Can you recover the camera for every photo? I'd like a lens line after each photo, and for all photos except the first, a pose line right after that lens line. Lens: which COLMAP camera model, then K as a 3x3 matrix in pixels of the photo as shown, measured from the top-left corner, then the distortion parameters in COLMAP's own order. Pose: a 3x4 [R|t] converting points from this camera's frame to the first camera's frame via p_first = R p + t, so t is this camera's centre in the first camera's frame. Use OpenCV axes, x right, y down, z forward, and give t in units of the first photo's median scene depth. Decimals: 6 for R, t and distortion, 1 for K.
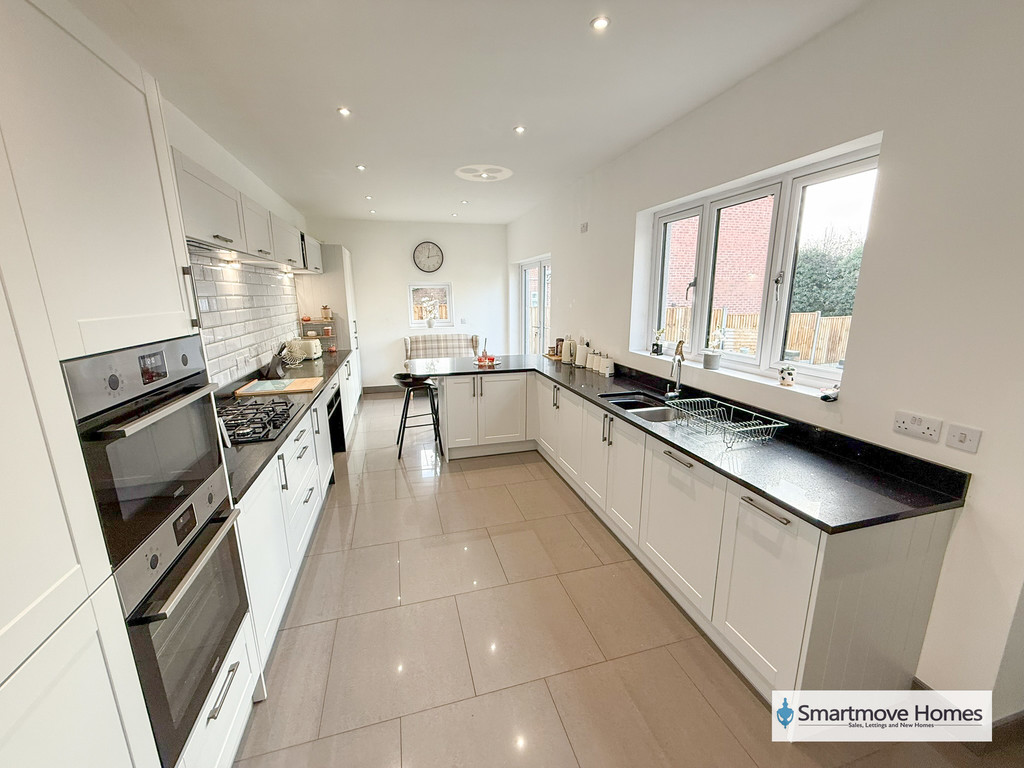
lens RADIAL K [[407.7, 0, 510.0], [0, 407.7, 385.9], [0, 0, 1]] dist [0.000170, 0.000064]
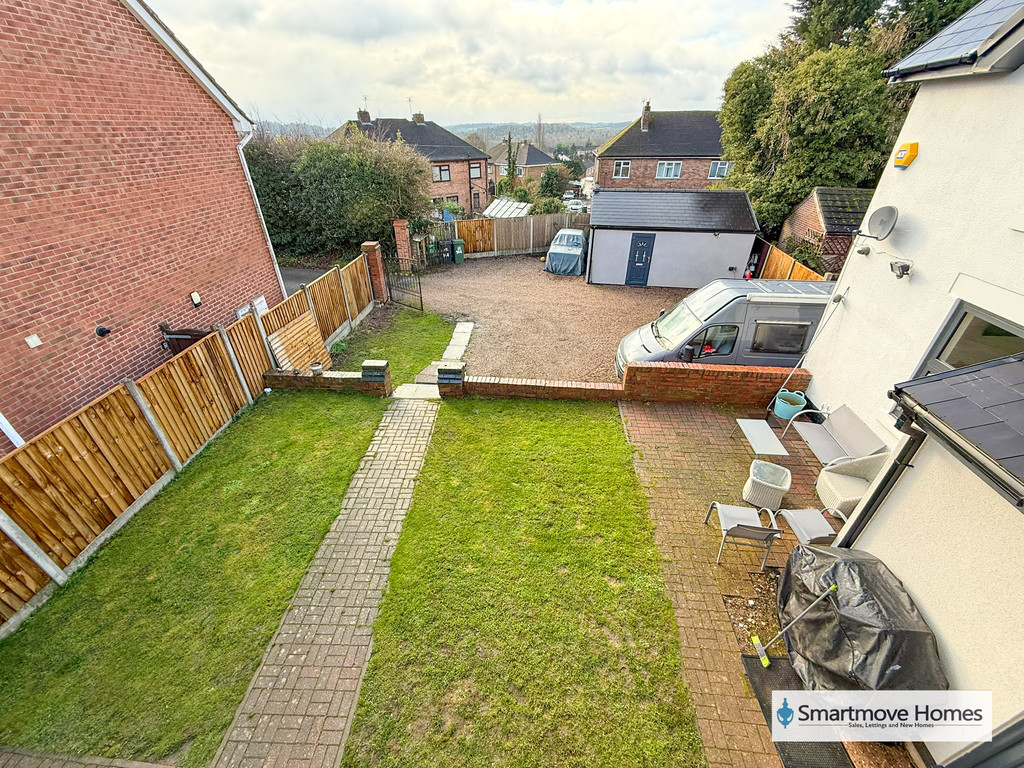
lens RADIAL K [[407.7, 0, 508.2], [0, 407.7, 385.8], [0, 0, 1]] dist [0.000170, 0.000064]
pose [[0.360507, -0.491236, 0.792920, 0.157499], [0.205071, 0.871025, 0.446387, -0.534957], [-0.909934, 0.001679, 0.414749, 0.619781]]
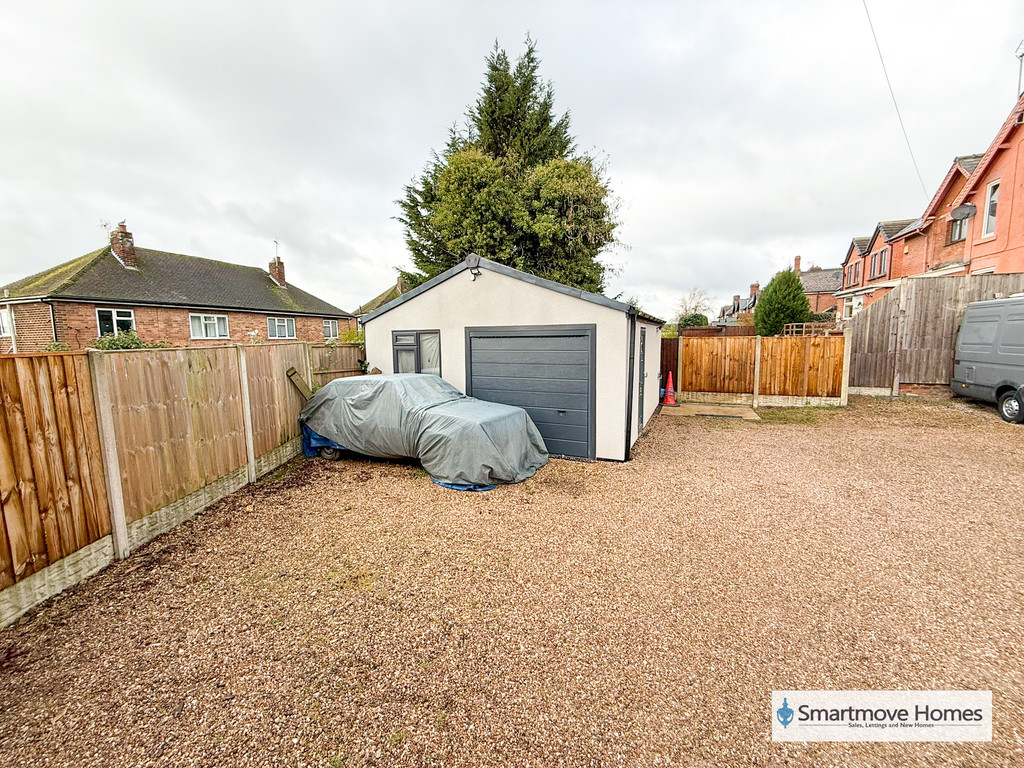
lens RADIAL K [[407.7, 0, 508.1], [0, 407.7, 382.1], [0, 0, 1]] dist [0.000170, 0.000064]
pose [[-0.808255, -0.041079, 0.587398, 2.318759], [0.149199, 0.950723, 0.271784, -0.320731], [-0.569617, 0.307310, -0.762297, 2.019261]]
